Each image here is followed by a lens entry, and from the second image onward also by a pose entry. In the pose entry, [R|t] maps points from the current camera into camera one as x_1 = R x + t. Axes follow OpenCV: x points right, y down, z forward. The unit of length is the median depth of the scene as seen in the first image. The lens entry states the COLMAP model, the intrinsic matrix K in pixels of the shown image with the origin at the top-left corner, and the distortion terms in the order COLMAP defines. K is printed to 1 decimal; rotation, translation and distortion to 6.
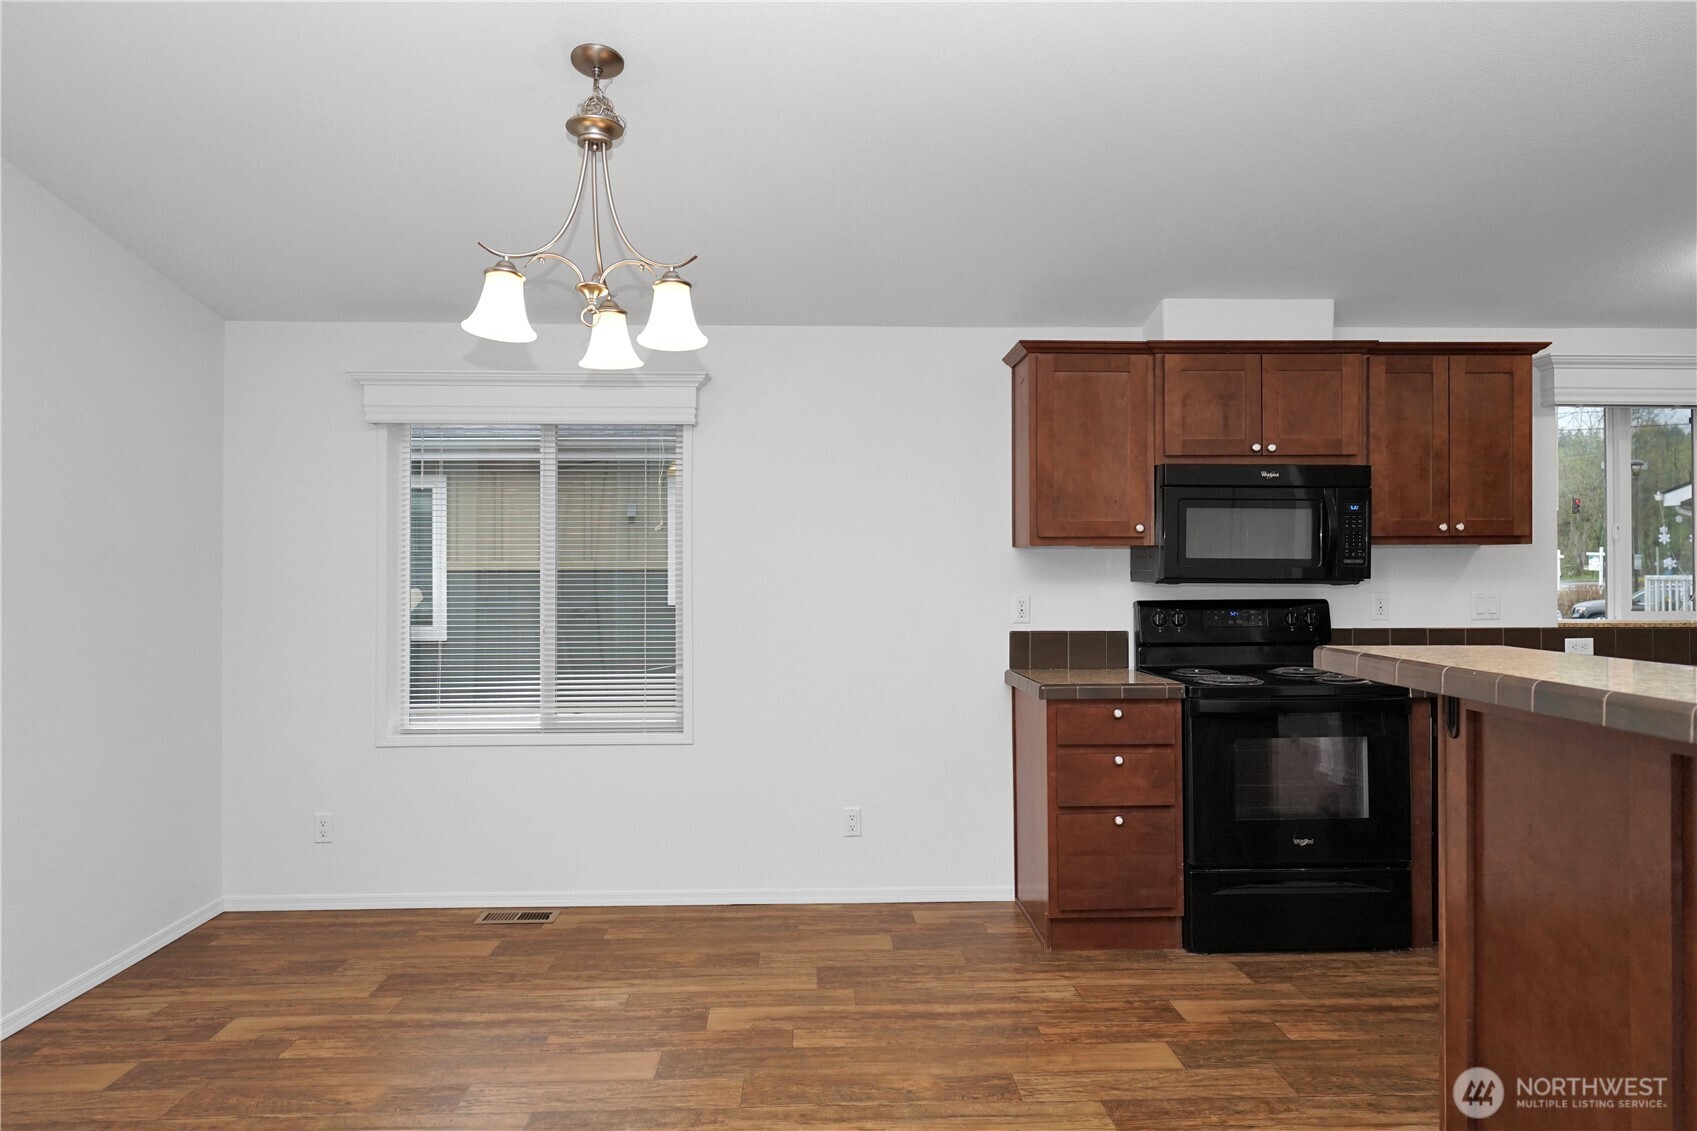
lens RADIAL K [[1067.7, 0, 842.1], [0, 1067.7, 566.0], [0, 0, 1]] dist [0.008681, -0.003737]
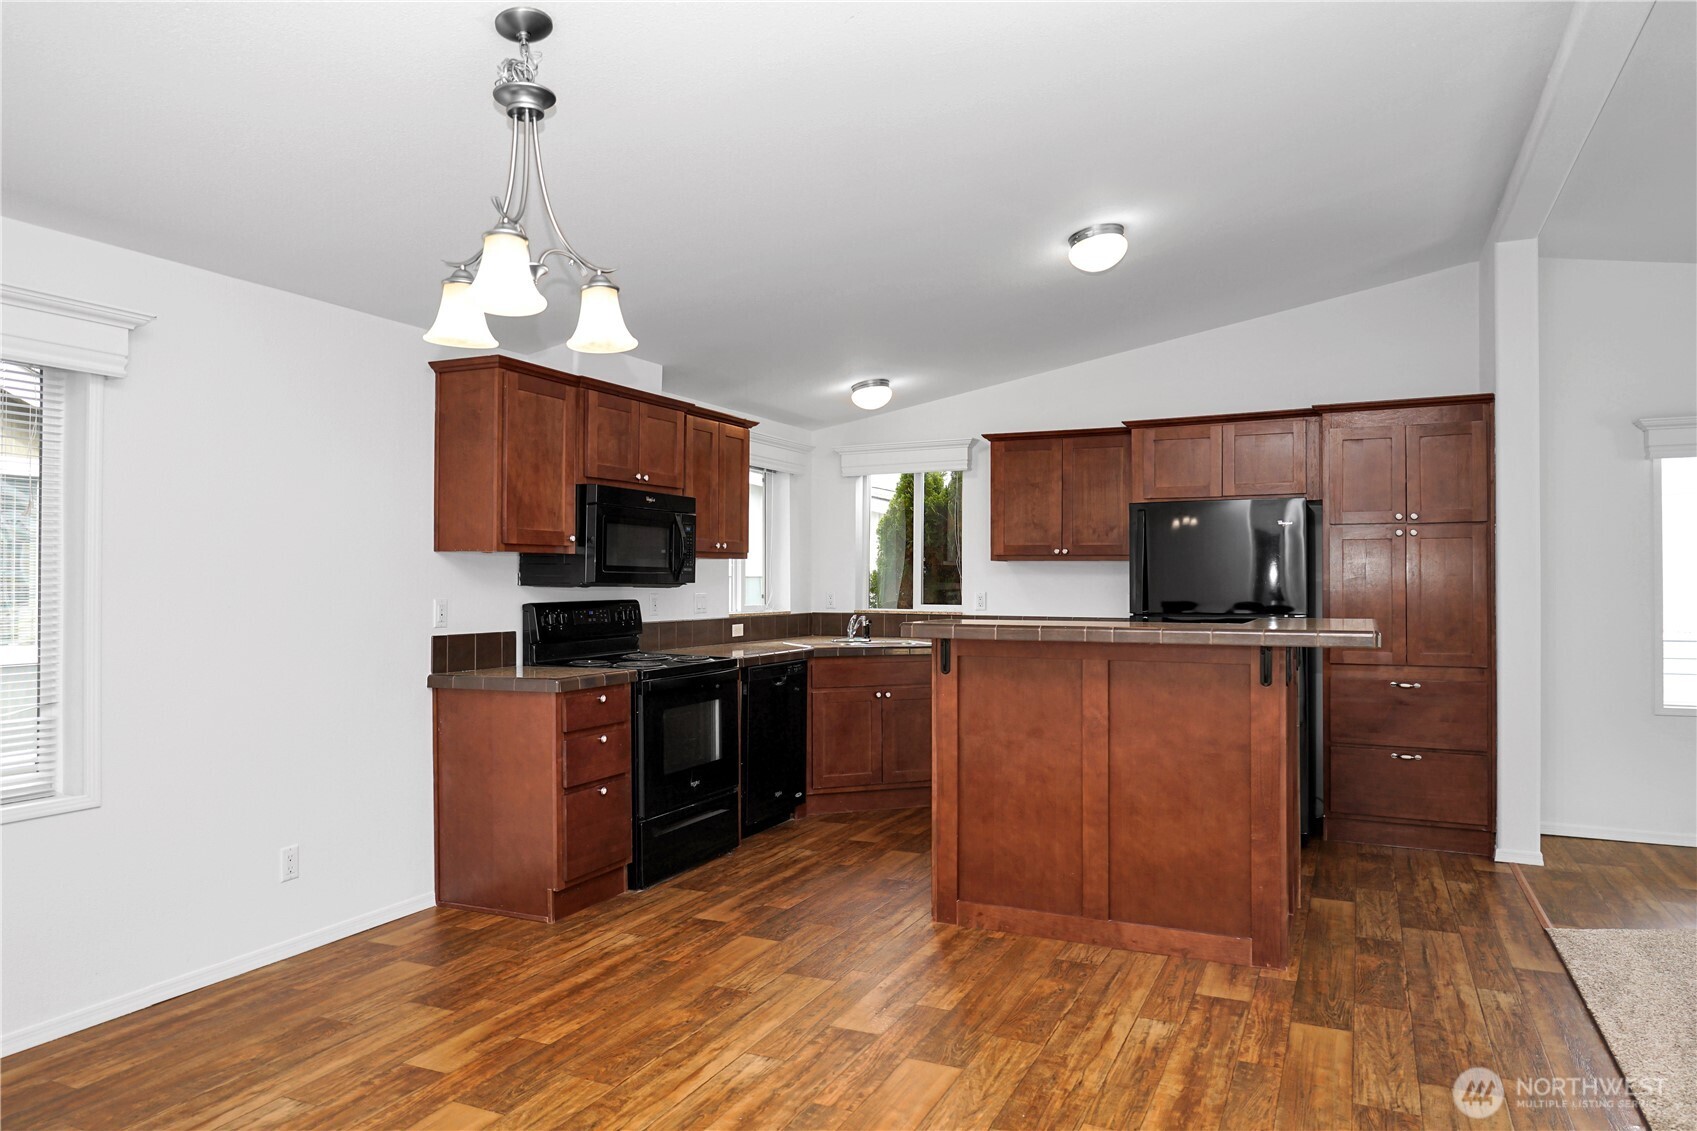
lens RADIAL K [[1073.8, 0, 876.9], [0, 1073.8, 574.7], [0, 0, 1]] dist [0.003364, 0.000146]
pose [[0.449684, 0.007015, 0.893160, -0.591444], [-0.009791, 0.999948, -0.002924, 0.003200], [-0.893134, -0.007430, 0.449729, 0.193259]]
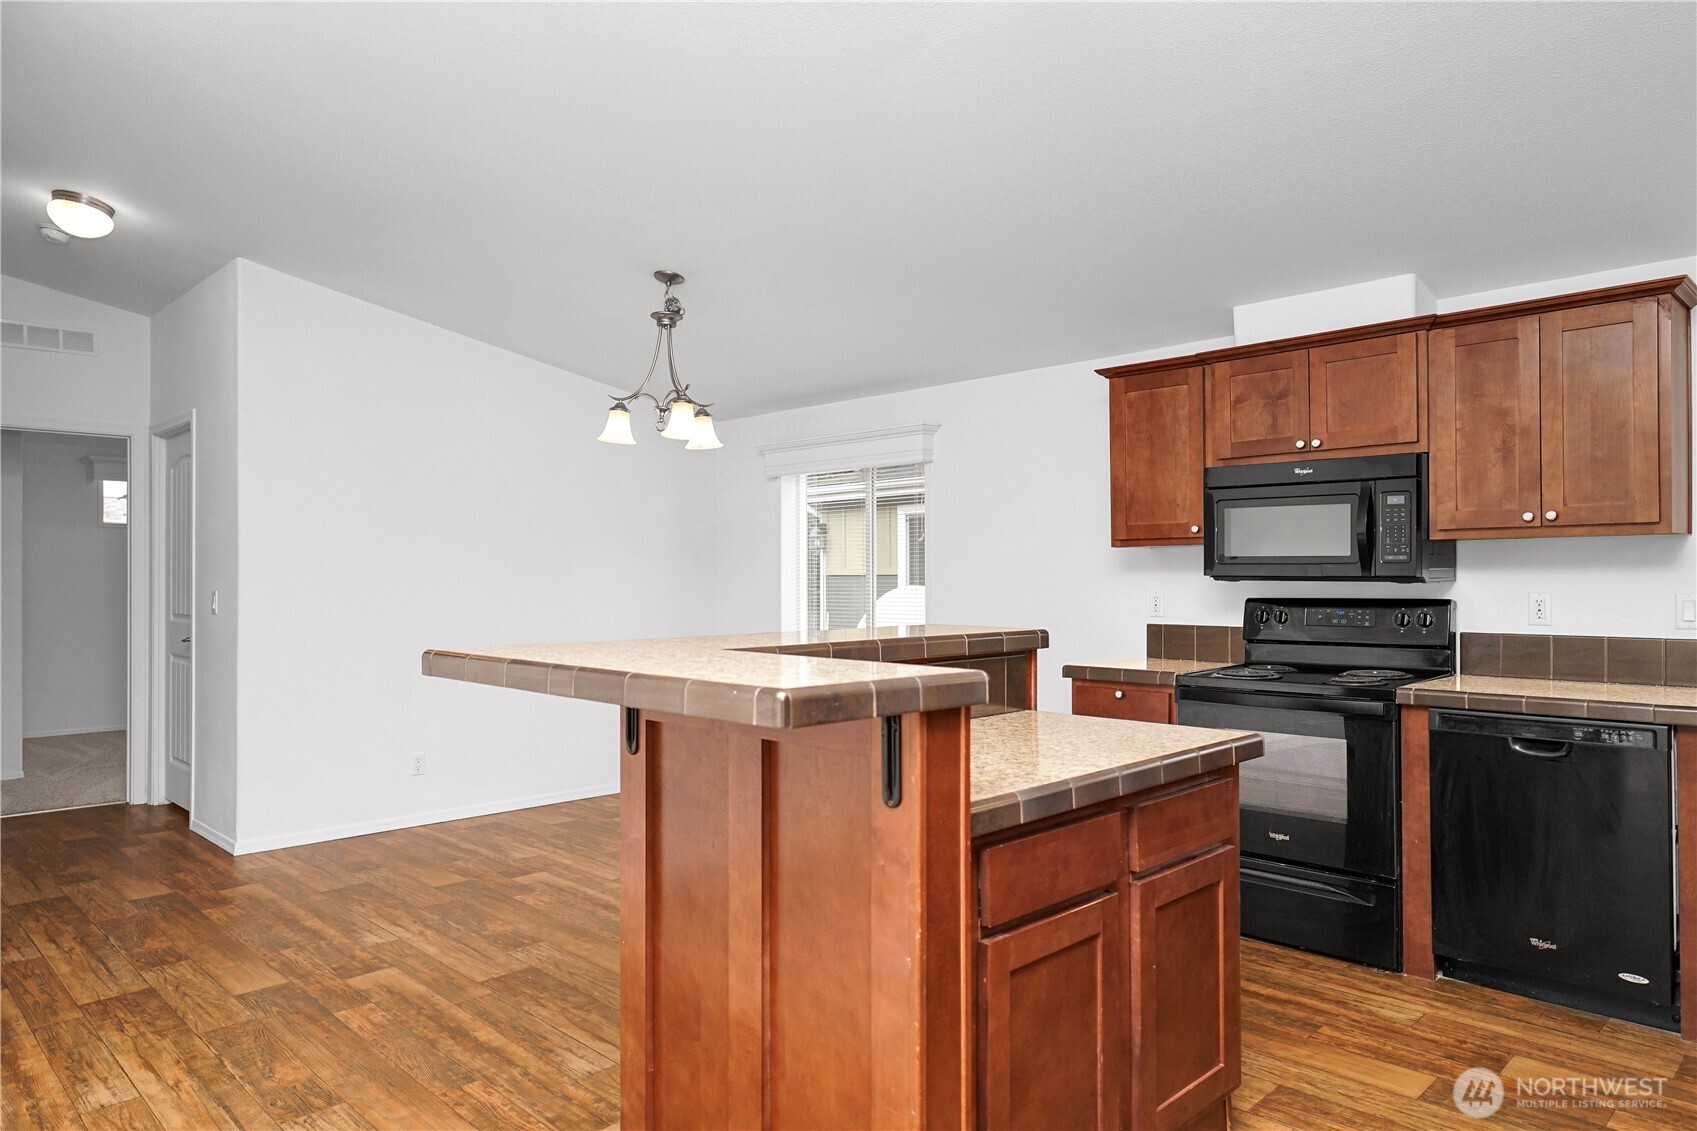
lens RADIAL K [[1073.8, 0, 876.9], [0, 1073.8, 574.7], [0, 0, 1]] dist [0.003364, 0.000146]
pose [[0.678504, 0.000231, -0.734596, 0.848160], [0.009591, 0.999912, 0.009174, -0.002415], [0.734534, -0.013270, 0.678442, 0.031072]]
